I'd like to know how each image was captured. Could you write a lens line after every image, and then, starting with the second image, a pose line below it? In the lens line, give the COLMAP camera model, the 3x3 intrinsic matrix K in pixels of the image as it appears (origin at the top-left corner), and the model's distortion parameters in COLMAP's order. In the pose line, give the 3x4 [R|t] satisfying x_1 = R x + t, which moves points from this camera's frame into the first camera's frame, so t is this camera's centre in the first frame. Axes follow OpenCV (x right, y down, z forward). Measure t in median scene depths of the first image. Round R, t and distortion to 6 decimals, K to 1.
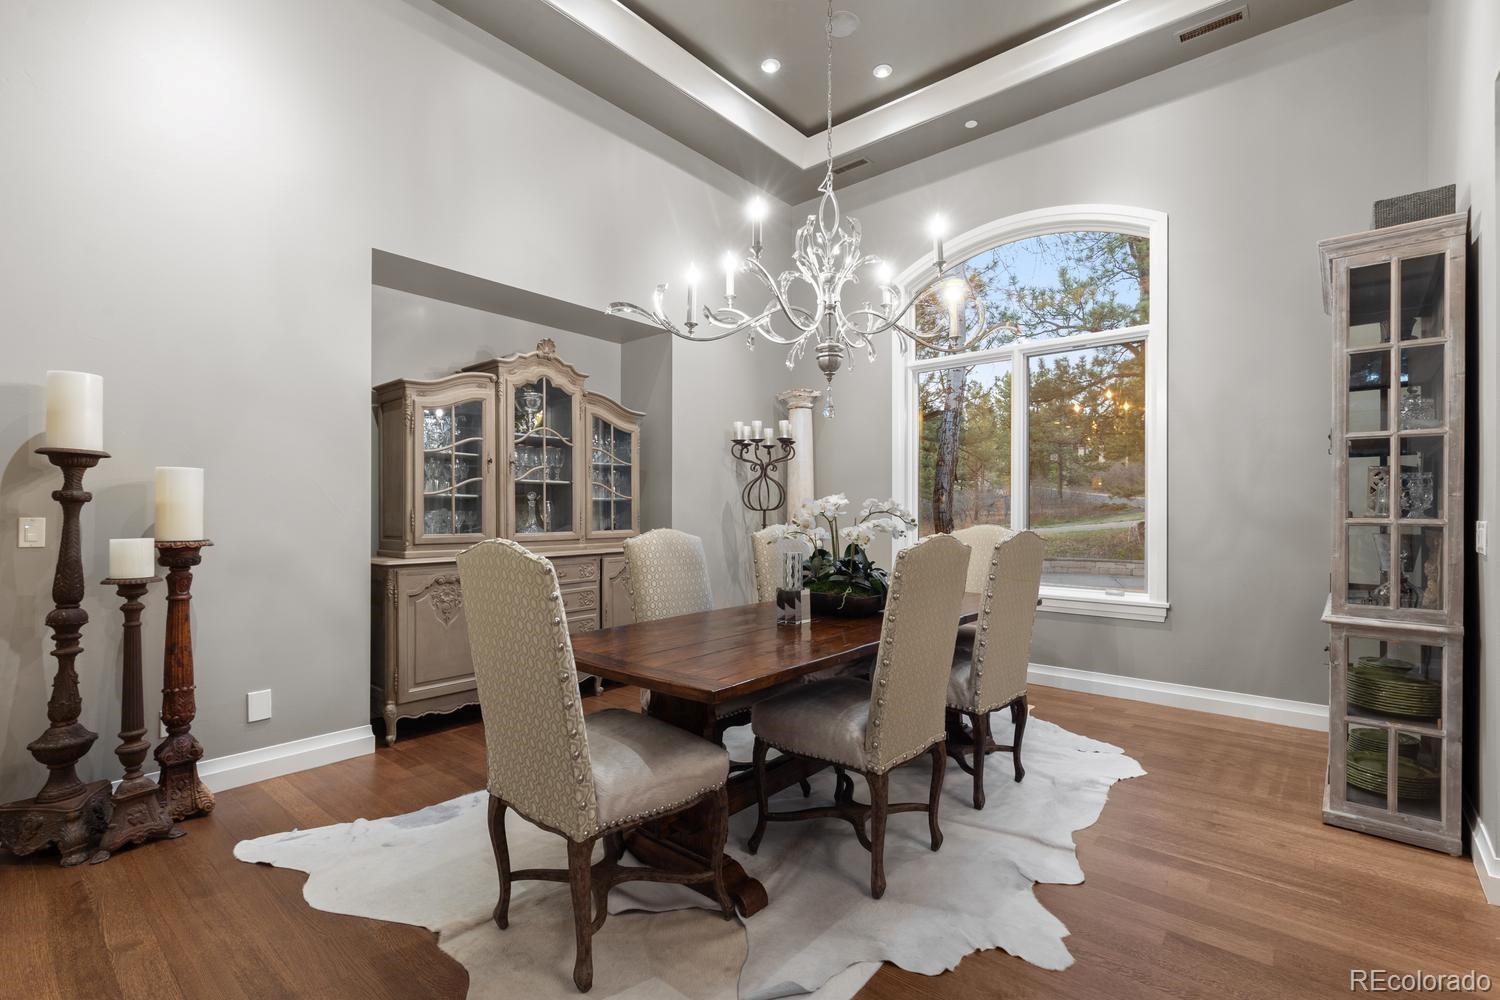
lens RADIAL K [[678.6, 0, 742.4], [0, 678.6, 507.4], [0, 0, 1]] dist [0.001225, 0.000206]
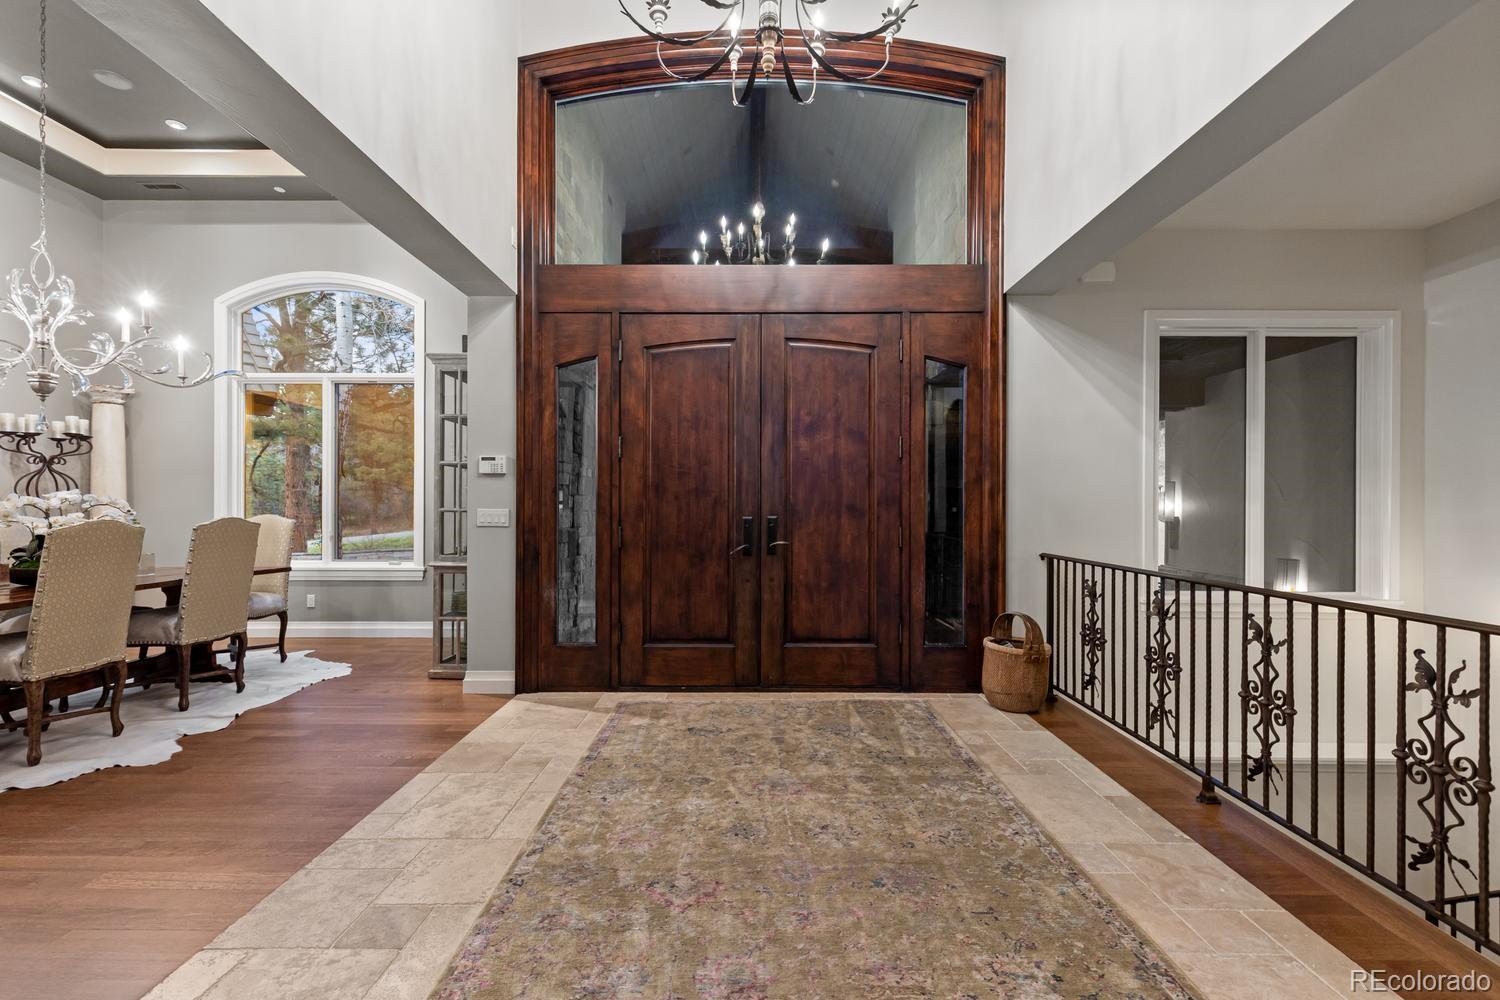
lens RADIAL K [[678.6, 0, 754.2], [0, 678.6, 503.2], [0, 0, 1]] dist [0.001225, 0.000206]
pose [[0.753887, 0.000754, 0.657004, 0.207729], [-0.002810, 0.999994, 0.002076, -0.001778], [-0.656999, -0.003411, 0.753884, -0.580232]]
